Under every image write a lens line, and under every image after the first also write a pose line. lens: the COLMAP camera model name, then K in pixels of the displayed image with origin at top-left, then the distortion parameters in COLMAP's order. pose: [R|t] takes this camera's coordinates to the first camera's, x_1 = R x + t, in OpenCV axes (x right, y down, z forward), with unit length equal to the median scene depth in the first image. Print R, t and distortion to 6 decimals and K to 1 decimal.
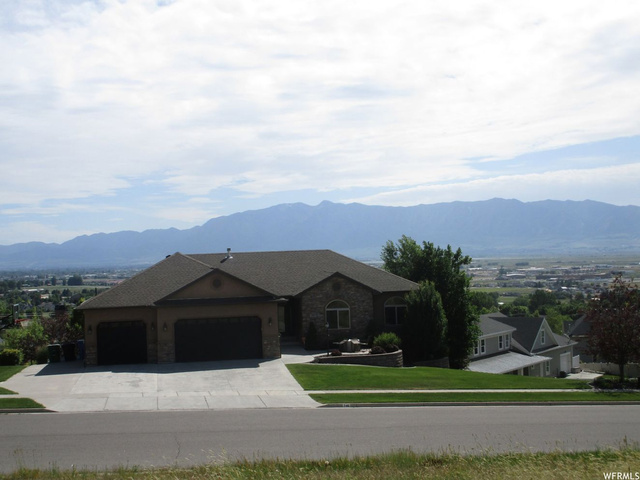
lens RADIAL K [[263.8, 0, 320.0], [0, 263.8, 240.0], [0, 0, 1]] dist [0.000849, 0.000715]
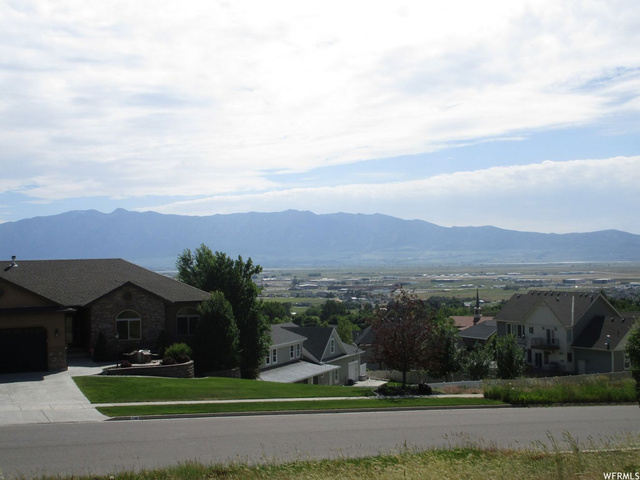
lens RADIAL K [[263.8, 0, 320.0], [0, 263.8, 240.0], [0, 0, 1]] dist [0.000849, 0.000715]
pose [[0.998114, 0.015353, 0.059442, 0.718061], [-0.014744, 0.999834, -0.010678, -0.032865], [-0.059596, 0.009782, 0.998175, -0.024749]]
